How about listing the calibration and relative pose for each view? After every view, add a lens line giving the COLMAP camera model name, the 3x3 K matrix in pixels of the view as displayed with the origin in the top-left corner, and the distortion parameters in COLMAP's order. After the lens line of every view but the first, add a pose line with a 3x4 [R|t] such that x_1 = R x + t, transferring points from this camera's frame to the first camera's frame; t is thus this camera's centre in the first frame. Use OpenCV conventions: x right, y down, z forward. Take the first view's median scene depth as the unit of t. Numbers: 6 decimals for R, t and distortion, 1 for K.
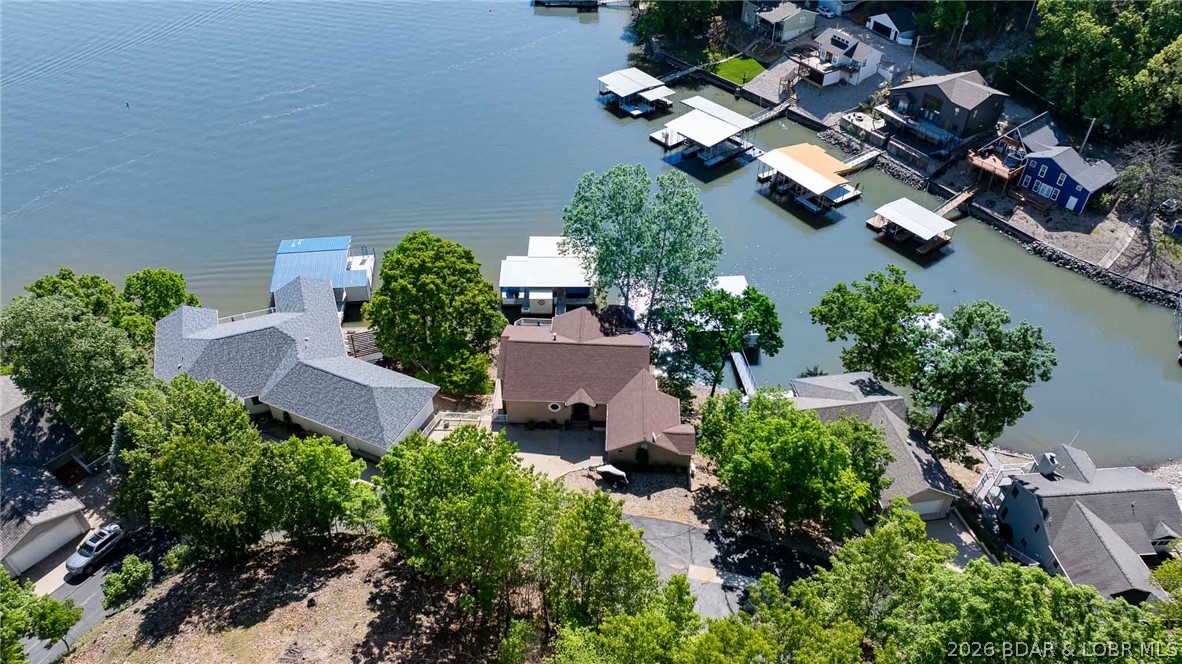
lens RADIAL K [[830.4, 0, 590.3], [0, 830.4, 334.4], [0, 0, 1]] dist [-0.025351, 0.014118]
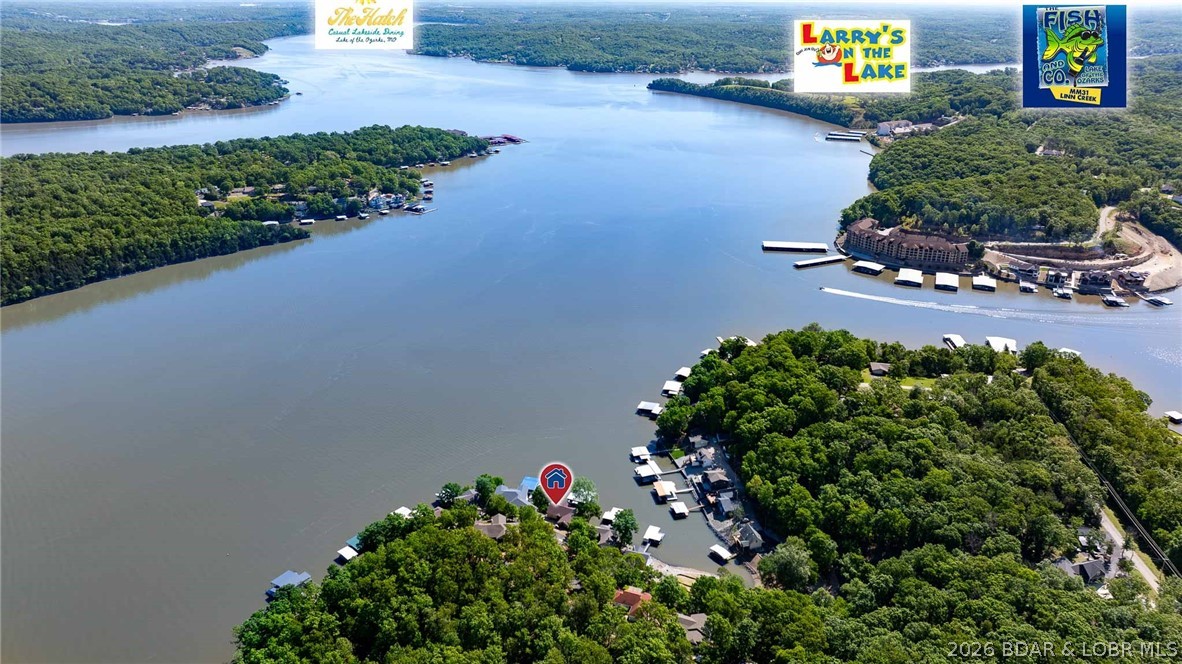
lens RADIAL K [[830.4, 0, 597.1], [0, 830.4, 332.8], [0, 0, 1]] dist [-0.025351, 0.014118]
pose [[0.922711, 0.159438, -0.350976, 1.070890], [-0.261124, 0.928275, -0.264803, 0.185900], [0.283583, 0.335985, 0.898162, -2.362293]]
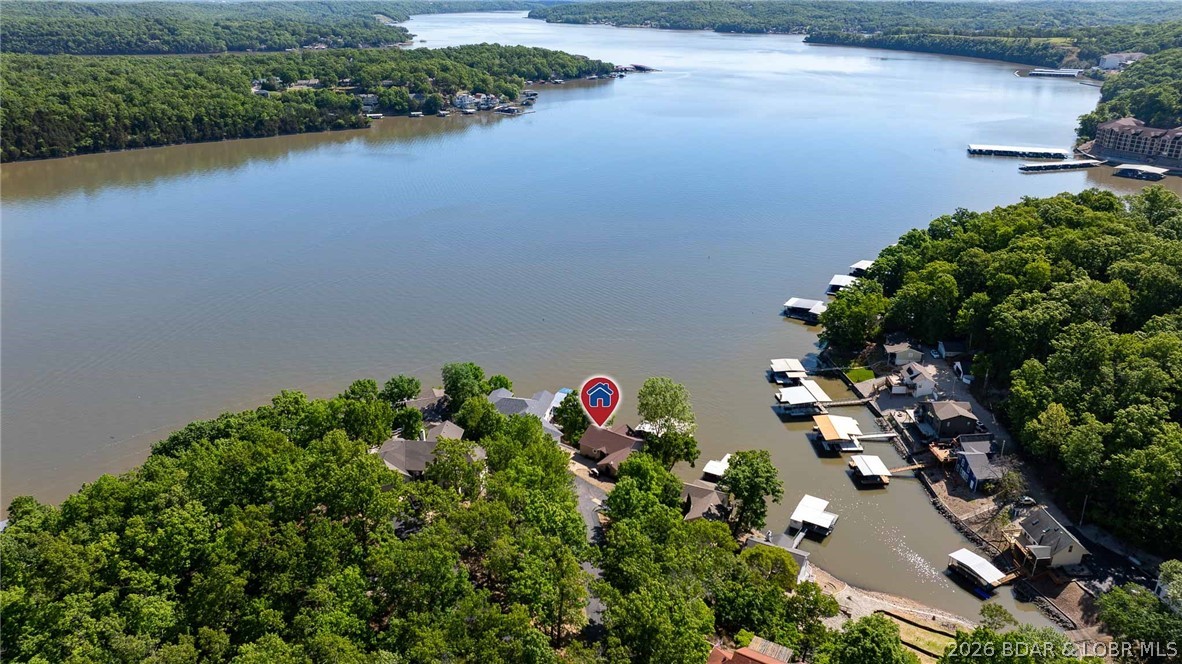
lens RADIAL K [[830.4, 0, 589.6], [0, 830.4, 328.6], [0, 0, 1]] dist [-0.025351, 0.014118]
pose [[0.839029, 0.203004, -0.504796, 0.624072], [-0.353213, 0.908931, -0.221552, 0.168987], [0.413848, 0.364189, 0.834324, -0.706240]]
